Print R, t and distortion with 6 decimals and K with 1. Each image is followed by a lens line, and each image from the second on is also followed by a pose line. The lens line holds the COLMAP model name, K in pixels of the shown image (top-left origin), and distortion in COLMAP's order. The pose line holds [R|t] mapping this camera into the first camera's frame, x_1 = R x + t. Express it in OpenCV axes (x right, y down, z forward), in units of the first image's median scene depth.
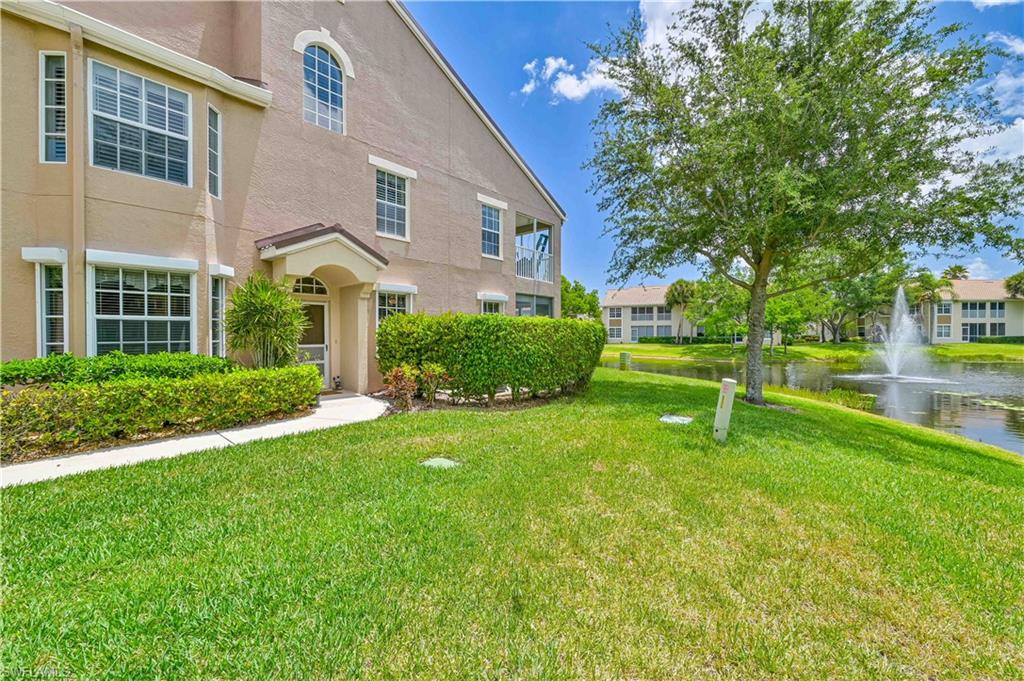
lens RADIAL K [[407.5, 0, 513.4], [0, 407.5, 338.8], [0, 0, 1]] dist [0.001224, 0.000257]
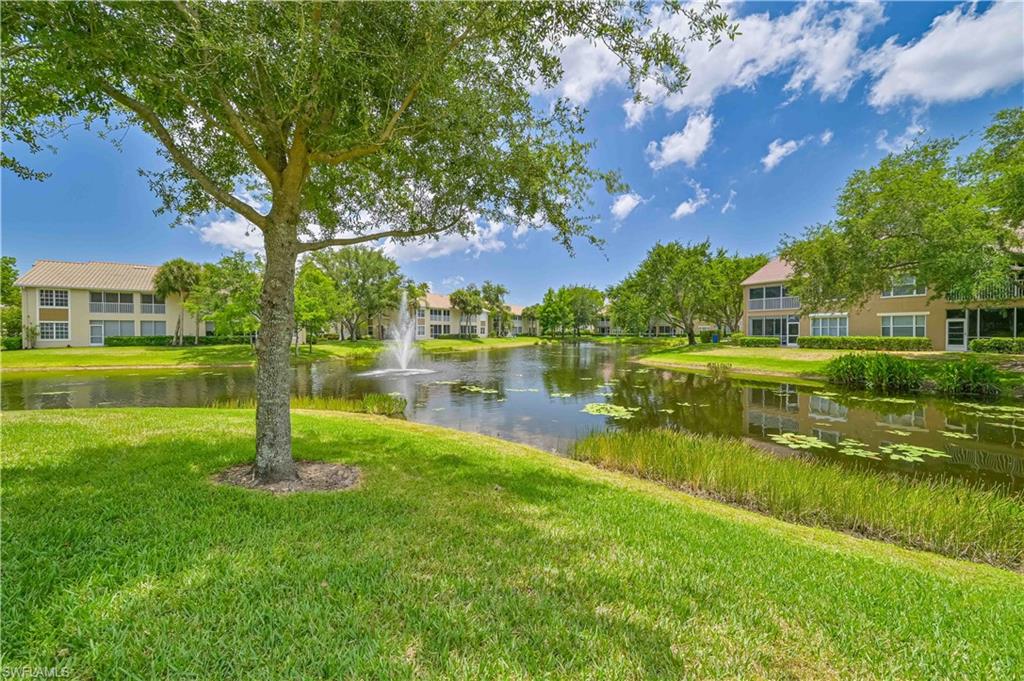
lens RADIAL K [[407.5, 0, 514.8], [0, 407.5, 334.5], [0, 0, 1]] dist [0.001224, 0.000257]
pose [[0.488078, -0.004082, 0.872790, 0.057504], [0.009687, 0.999953, -0.000740, -0.001753], [-0.872746, 0.008816, 0.488095, 0.099015]]
